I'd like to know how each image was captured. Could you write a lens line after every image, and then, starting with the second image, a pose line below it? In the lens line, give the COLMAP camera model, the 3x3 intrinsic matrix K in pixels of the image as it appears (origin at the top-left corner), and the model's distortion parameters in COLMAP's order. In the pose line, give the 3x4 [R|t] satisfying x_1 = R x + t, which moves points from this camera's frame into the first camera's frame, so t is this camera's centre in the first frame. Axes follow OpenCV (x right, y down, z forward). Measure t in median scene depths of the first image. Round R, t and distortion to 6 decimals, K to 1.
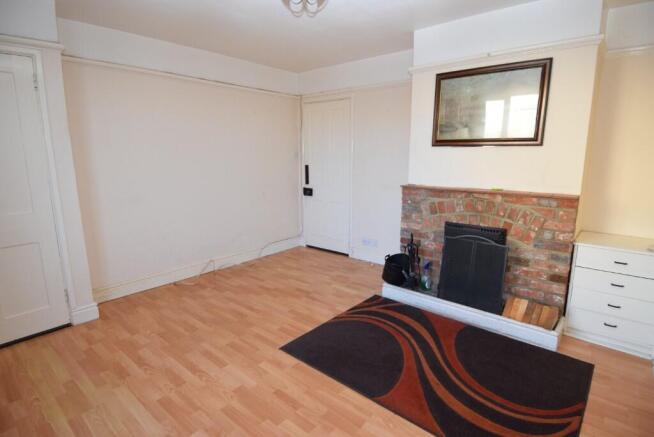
lens RADIAL K [[345.0, 0, 327.0], [0, 345.0, 218.5], [0, 0, 1]] dist [0.055020, -0.055898]
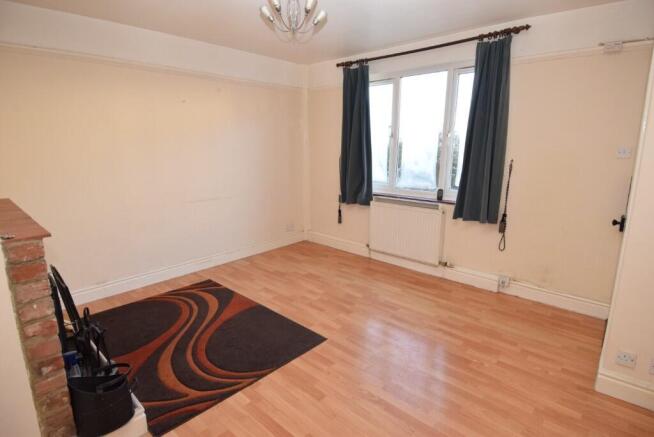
lens RADIAL K [[345.0, 0, 327.0], [0, 345.0, 218.5], [0, 0, 1]] dist [0.055020, -0.055898]
pose [[-0.999736, -0.003451, 0.022703, -0.171420], [0.005506, 0.923779, 0.382887, -0.384907], [-0.022294, 0.382911, -0.923516, 1.967151]]
